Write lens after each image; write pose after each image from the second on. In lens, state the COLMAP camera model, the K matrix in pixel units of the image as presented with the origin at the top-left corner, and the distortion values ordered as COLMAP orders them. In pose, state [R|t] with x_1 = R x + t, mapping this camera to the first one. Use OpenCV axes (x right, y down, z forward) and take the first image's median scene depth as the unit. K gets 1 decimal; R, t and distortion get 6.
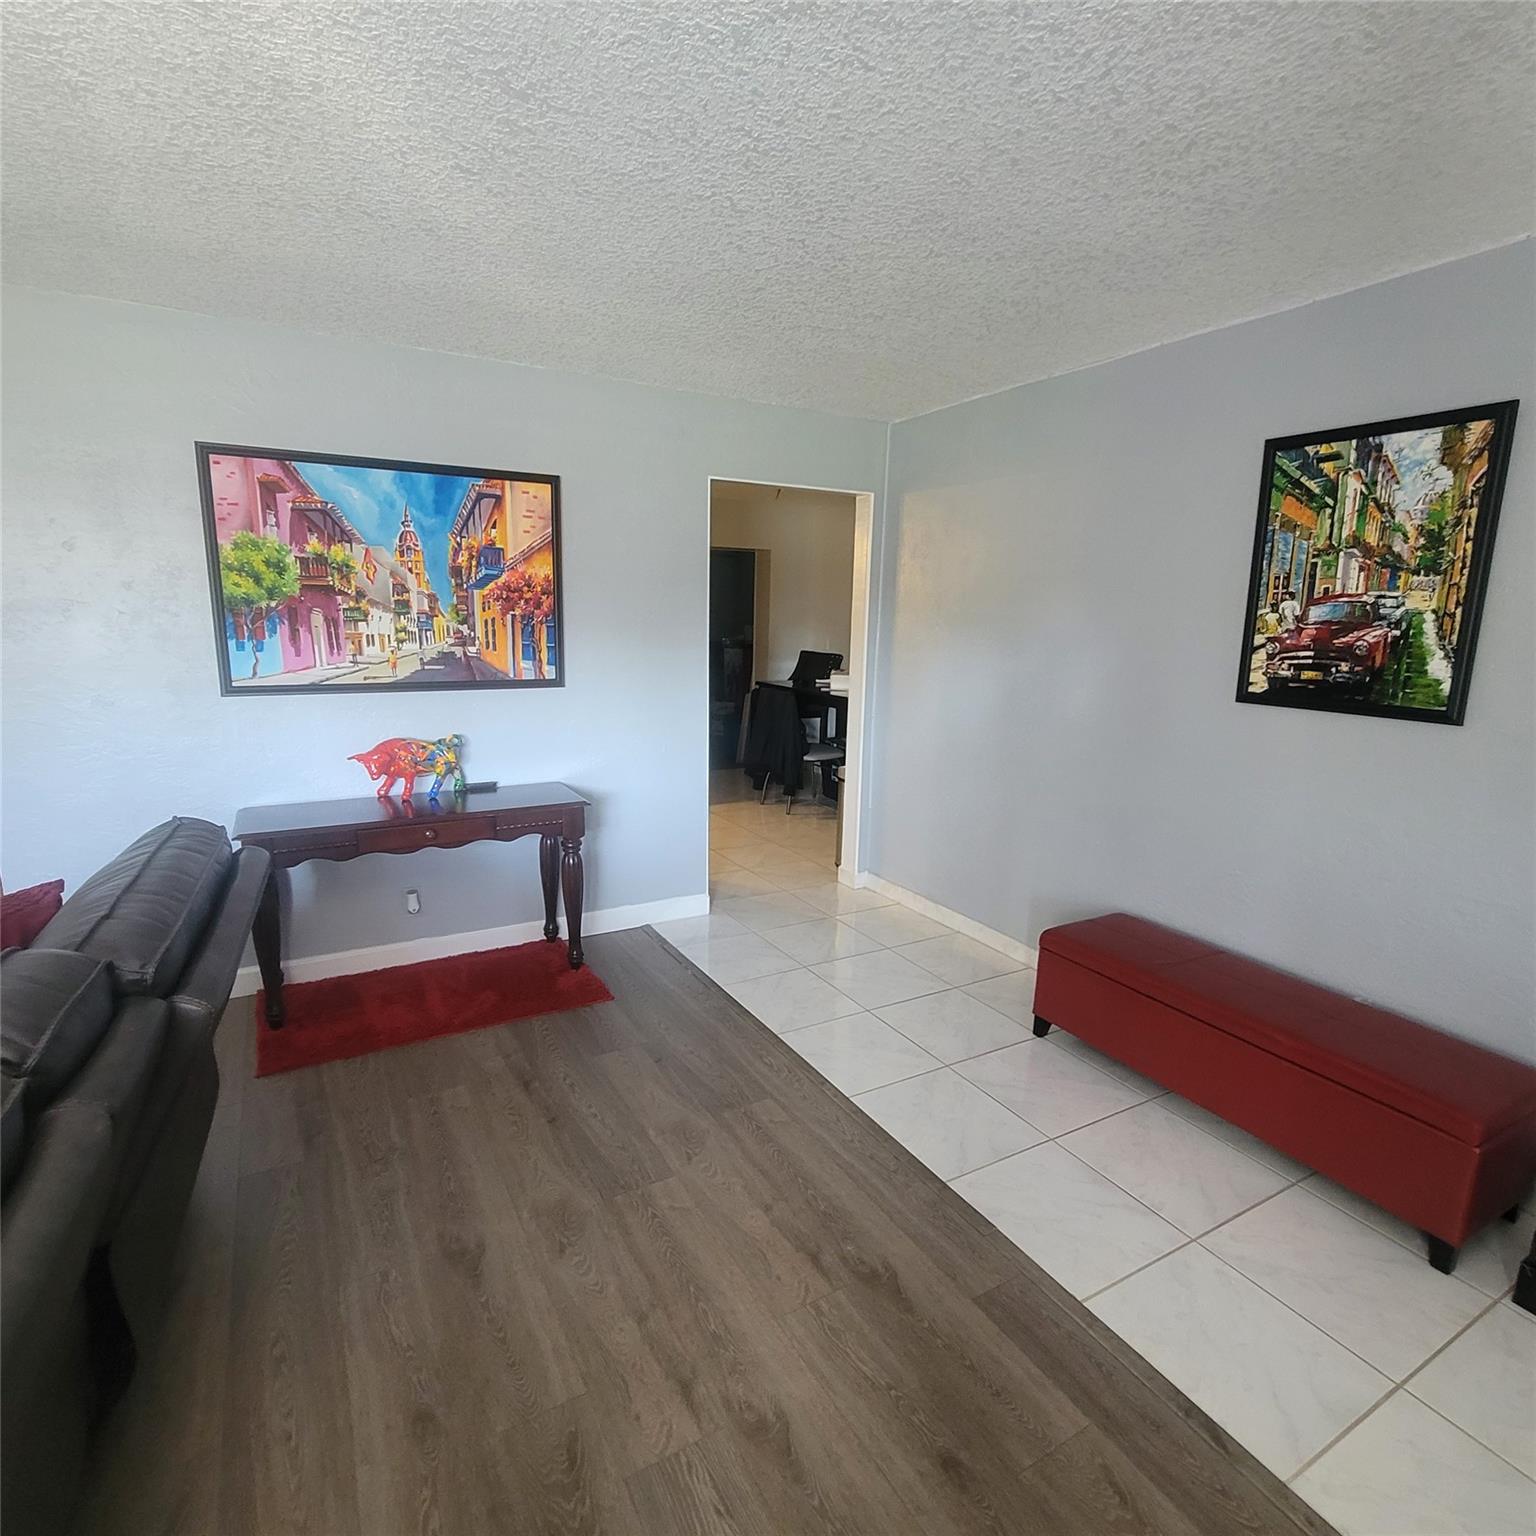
lens RADIAL K [[842.1, 0, 768.0], [0, 842.1, 768.0], [0, 0, 1]] dist [-0.000299, -0.001642]
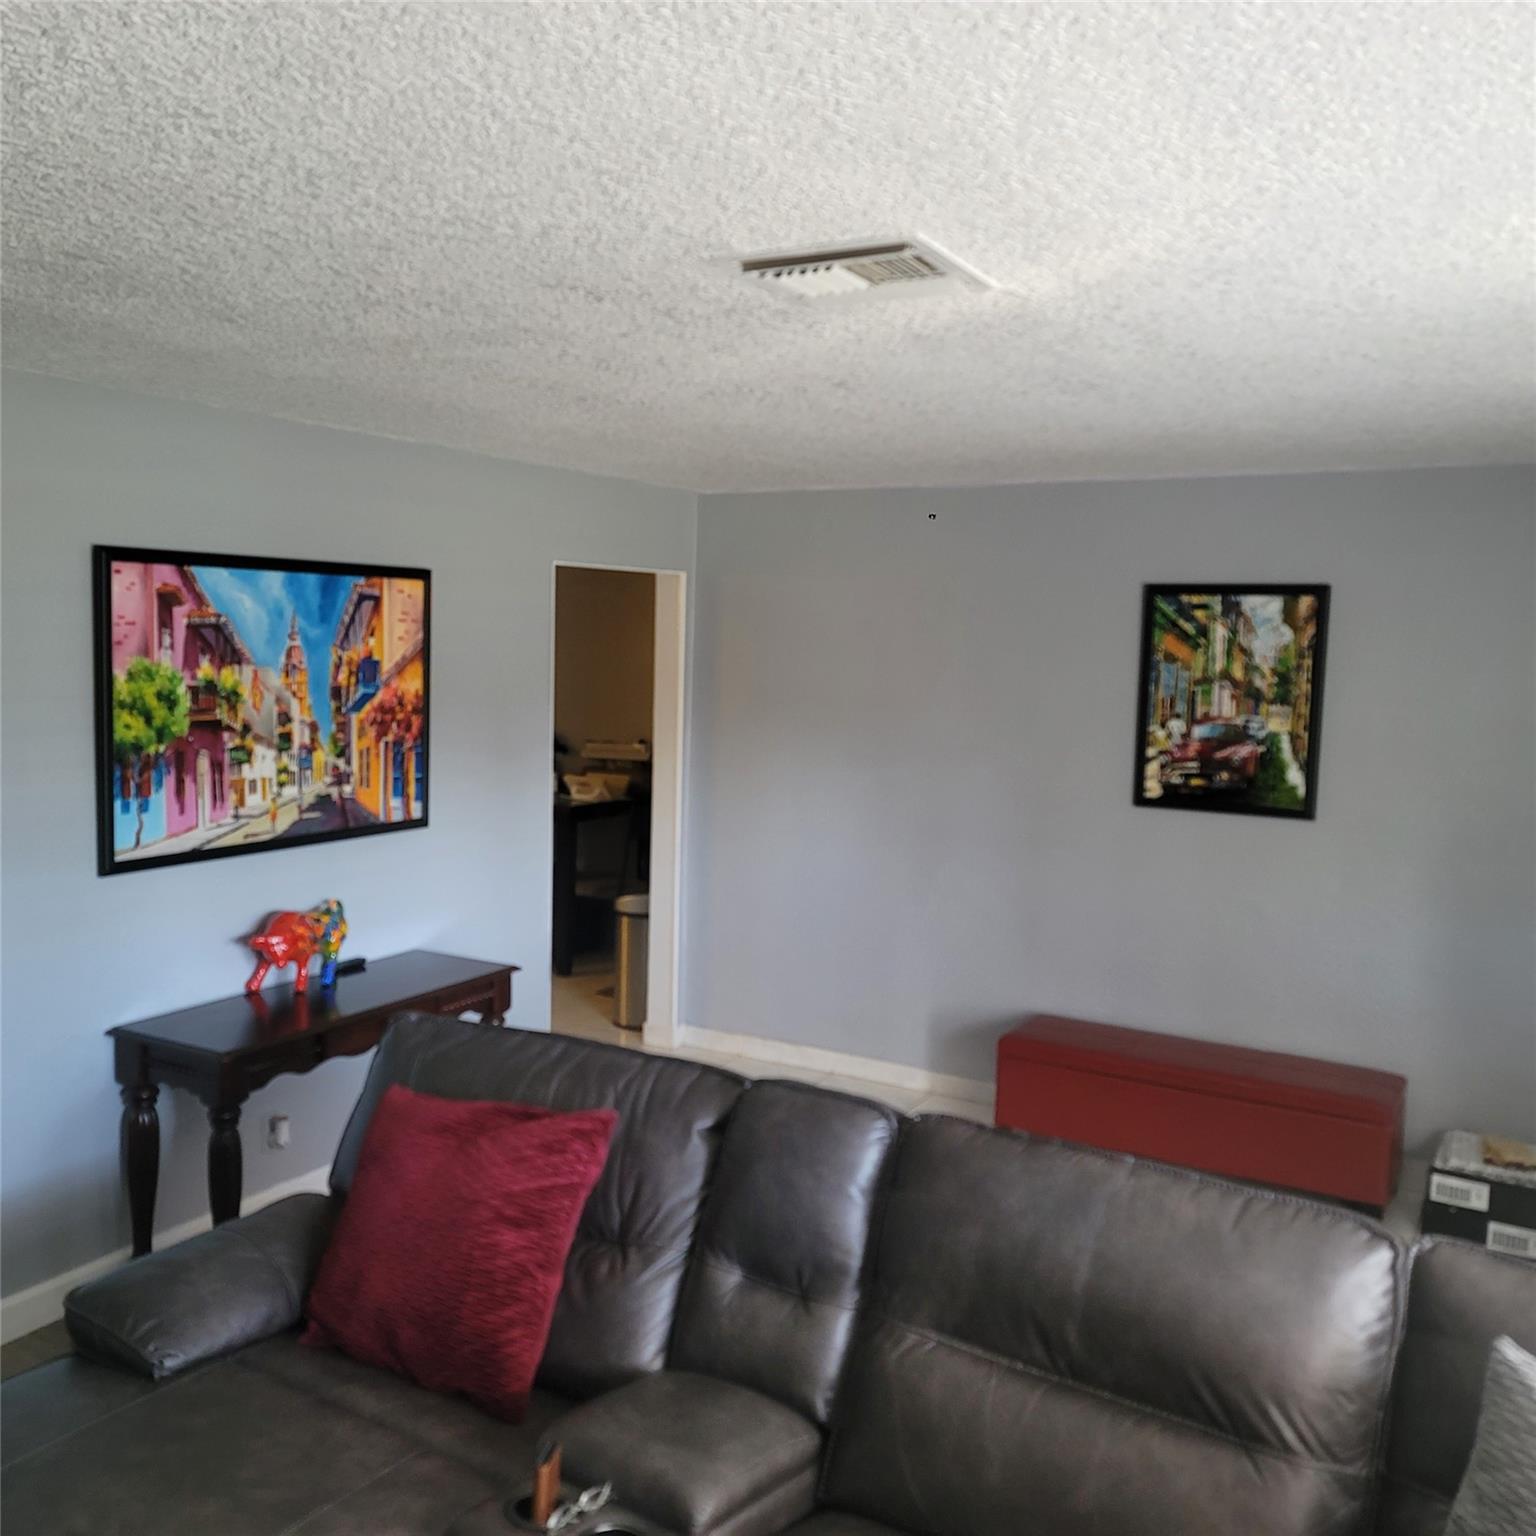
lens RADIAL K [[1344.2, 0, 768.0], [0, 1344.2, 768.0], [0, 0, 1]] dist [0.007370, 0.001719]
pose [[0.870322, -0.044376, 0.490481, -0.689693], [0.085155, 0.994491, -0.061124, -0.055845], [-0.485066, 0.094965, 0.869306, -0.304677]]
